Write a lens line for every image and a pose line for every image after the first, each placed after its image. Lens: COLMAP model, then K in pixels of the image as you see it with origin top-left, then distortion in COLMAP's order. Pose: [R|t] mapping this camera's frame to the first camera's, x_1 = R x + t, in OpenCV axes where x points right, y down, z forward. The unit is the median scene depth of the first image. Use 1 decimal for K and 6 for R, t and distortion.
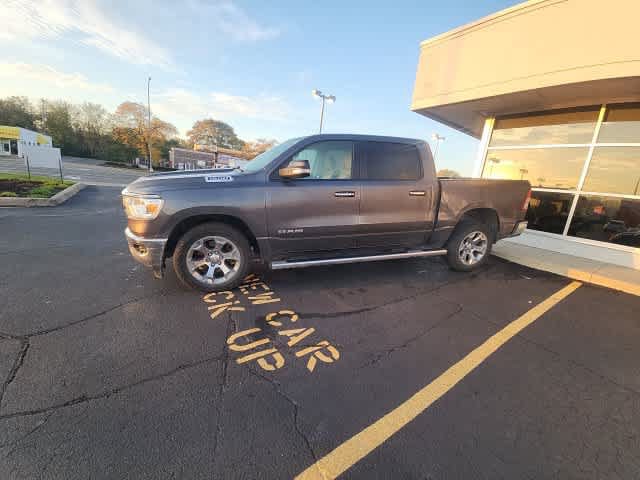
lens RADIAL K [[256.8, 0, 320.0], [0, 256.8, 240.0], [0, 0, 1]] dist [0.021924, -0.014847]
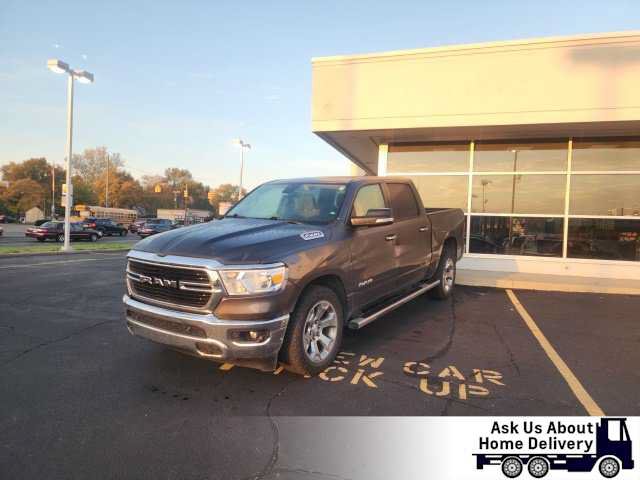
lens RADIAL K [[428.5, 0, 316.6], [0, 428.5, 229.0], [0, 0, 1]] dist [0.061368, -0.000218]
pose [[0.792244, -0.090144, 0.603509, -1.053717], [0.186944, 0.977326, -0.099427, -0.091391], [-0.580863, 0.191593, 0.791133, -0.132211]]
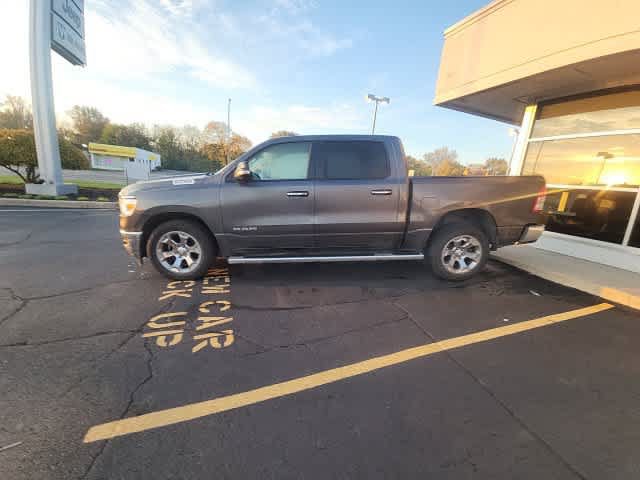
lens RADIAL K [[256.8, 0, 320.0], [0, 256.8, 240.0], [0, 0, 1]] dist [0.021924, -0.014847]
pose [[0.967045, 0.030894, -0.252726, 0.419589], [-0.035886, 0.999241, -0.015168, 0.015921], [0.252066, 0.023738, 0.967419, 0.034365]]
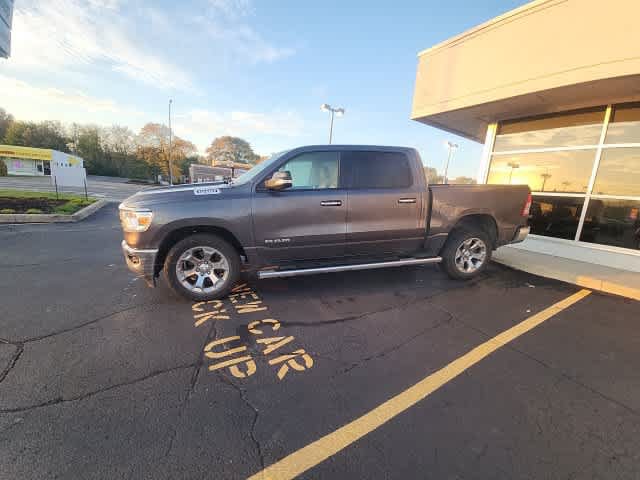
lens RADIAL K [[256.8, 0, 320.0], [0, 256.8, 240.0], [0, 0, 1]] dist [0.021924, -0.014847]
pose [[0.998016, -0.016525, -0.060755, 0.105167], [0.014014, 0.999039, -0.041537, 0.007253], [0.061383, 0.040604, 0.997288, -0.006723]]
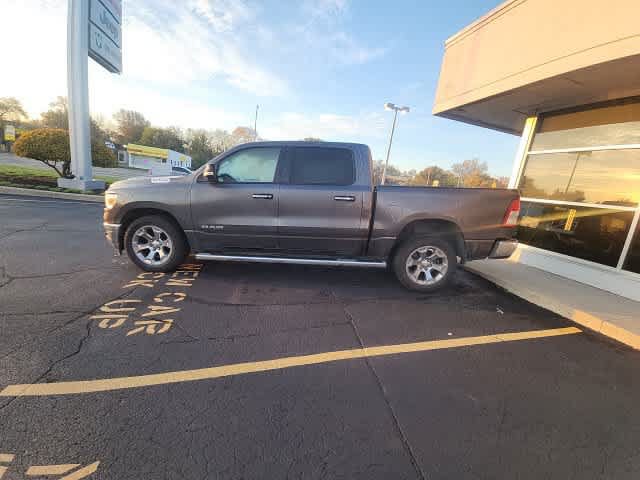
lens RADIAL K [[256.8, 0, 320.0], [0, 256.8, 240.0], [0, 0, 1]] dist [0.021924, -0.014847]
pose [[0.939623, 0.081234, -0.332430, 0.648705], [-0.097870, 0.994633, -0.033578, 0.013535], [0.327918, 0.064085, 0.942530, 0.079518]]
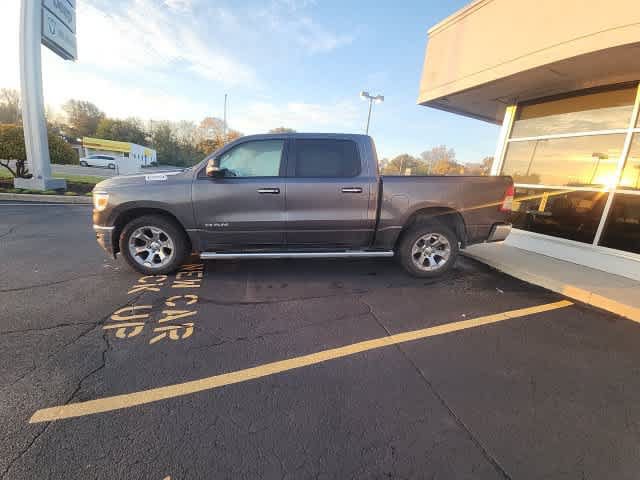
lens RADIAL K [[256.8, 0, 320.0], [0, 256.8, 240.0], [0, 0, 1]] dist [0.021924, -0.014847]
pose [[0.968824, 0.042123, -0.244141, 0.526559], [-0.045034, 0.998965, -0.006353, 0.016114], [0.243621, 0.017150, 0.969719, 0.042401]]
